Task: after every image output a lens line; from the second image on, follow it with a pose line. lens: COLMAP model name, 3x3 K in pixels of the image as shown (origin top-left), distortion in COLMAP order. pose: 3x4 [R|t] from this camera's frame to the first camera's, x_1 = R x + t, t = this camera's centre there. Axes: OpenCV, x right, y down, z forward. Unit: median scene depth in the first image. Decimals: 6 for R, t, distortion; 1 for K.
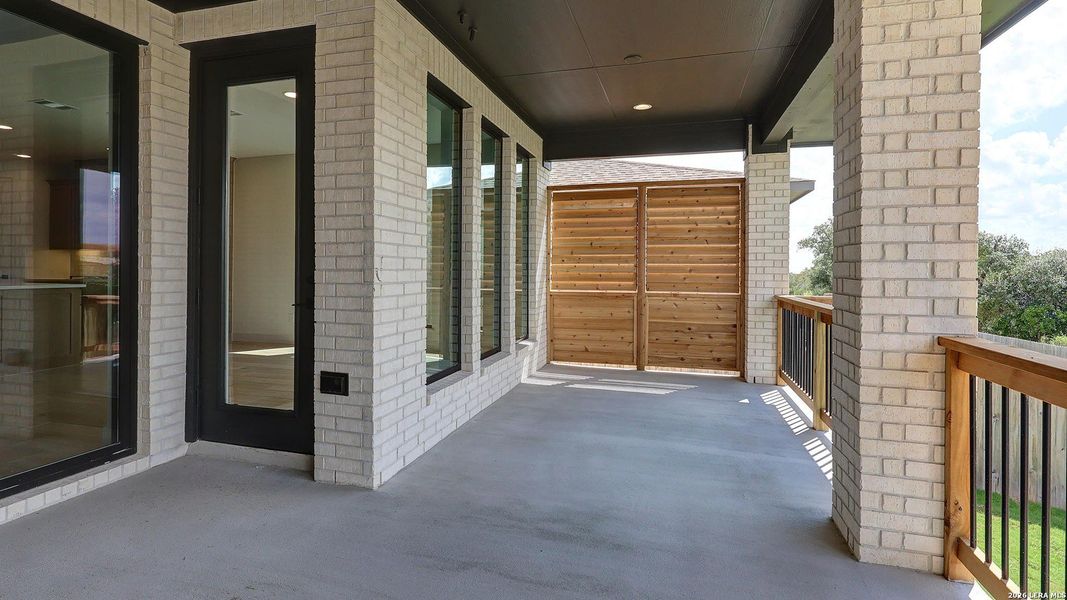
lens RADIAL K [[512.9, 0, 533.5], [0, 512.9, 300.0], [0, 0, 1]] dist [-0.000565, -0.000064]
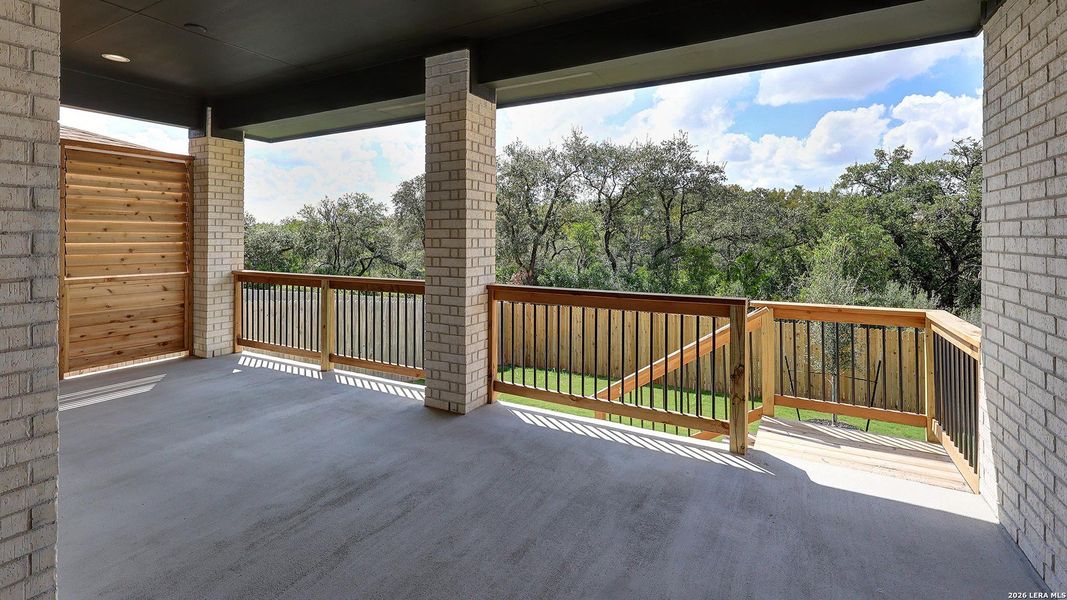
lens RADIAL K [[483.4, 0, 529.3], [0, 483.4, 283.6], [0, 0, 1]] dist [-0.000128, -0.000084]
pose [[0.222472, -0.099783, 0.969819, -0.370295], [0.061388, 0.994209, 0.088210, -0.033378], [-0.973005, 0.039911, 0.227309, 0.152542]]
